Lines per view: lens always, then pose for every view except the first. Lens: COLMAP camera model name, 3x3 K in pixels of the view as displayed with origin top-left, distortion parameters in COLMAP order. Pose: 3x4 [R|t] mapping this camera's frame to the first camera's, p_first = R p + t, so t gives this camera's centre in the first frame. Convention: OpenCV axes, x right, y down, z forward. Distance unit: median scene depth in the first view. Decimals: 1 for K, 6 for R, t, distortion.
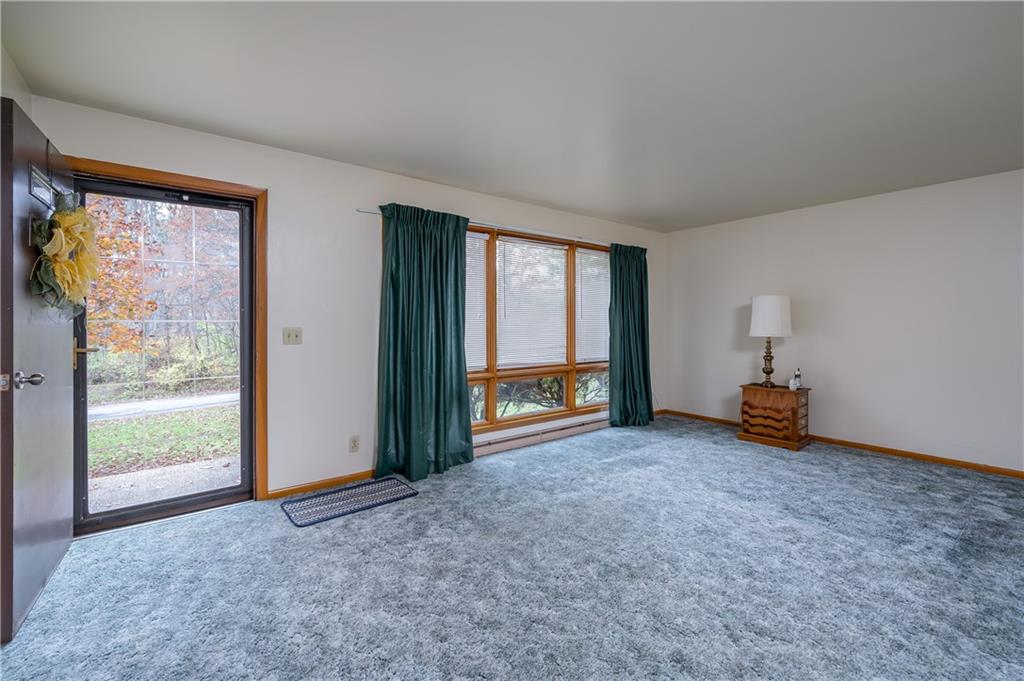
lens RADIAL K [[417.6, 0, 512.5], [0, 417.6, 325.4], [0, 0, 1]] dist [0.001621, 0.000208]
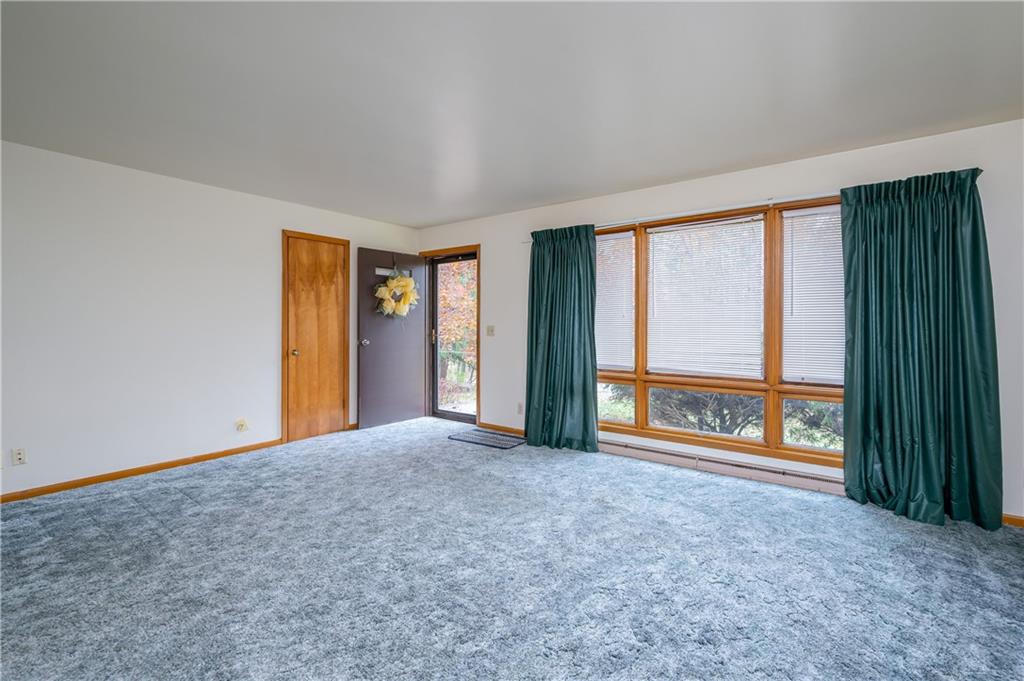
lens RADIAL K [[417.6, 0, 512.5], [0, 417.6, 325.4], [0, 0, 1]] dist [0.001621, 0.000208]
pose [[0.315862, 0.008569, -0.948767, 0.741536], [-0.000793, 0.999961, 0.008768, -0.007066], [0.948805, -0.002017, 0.315856, 0.414210]]
